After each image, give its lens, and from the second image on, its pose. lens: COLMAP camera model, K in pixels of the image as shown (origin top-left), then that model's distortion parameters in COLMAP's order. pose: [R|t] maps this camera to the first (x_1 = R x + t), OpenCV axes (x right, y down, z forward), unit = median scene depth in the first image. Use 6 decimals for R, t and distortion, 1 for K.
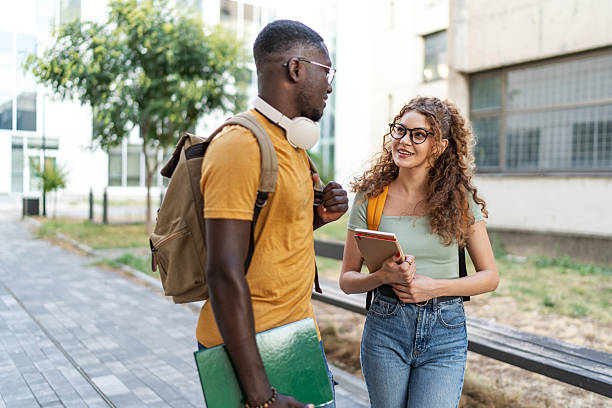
lens RADIAL K [[602.1, 0, 310.0], [0, 602.1, 201.8], [0, 0, 1]] dist [0.001586, 0.022815]
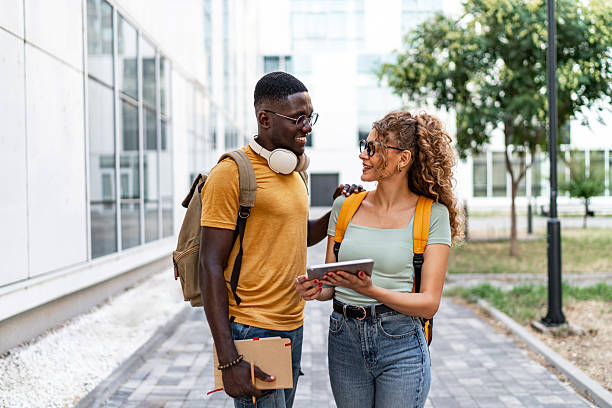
lens RADIAL K [[602.1, 0, 310.0], [0, 602.1, 201.8], [0, 0, 1]] dist [0.001586, 0.022815]
pose [[0.829398, -0.018409, -0.558355, -0.031684], [0.009677, 0.999780, -0.018588, -0.007930], [0.558574, 0.010014, 0.829394, 0.140047]]
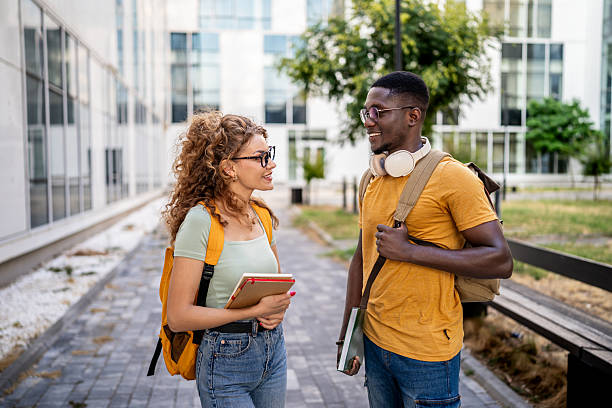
lens RADIAL K [[613.1, 0, 295.2], [0, 613.1, 204.3], [0, 0, 1]] dist [0.002846, 0.008785]
pose [[0.892666, 0.004967, -0.450691, 0.052174], [0.008348, 0.999586, 0.027552, -0.010181], [0.450641, -0.028357, 0.892255, 0.016646]]
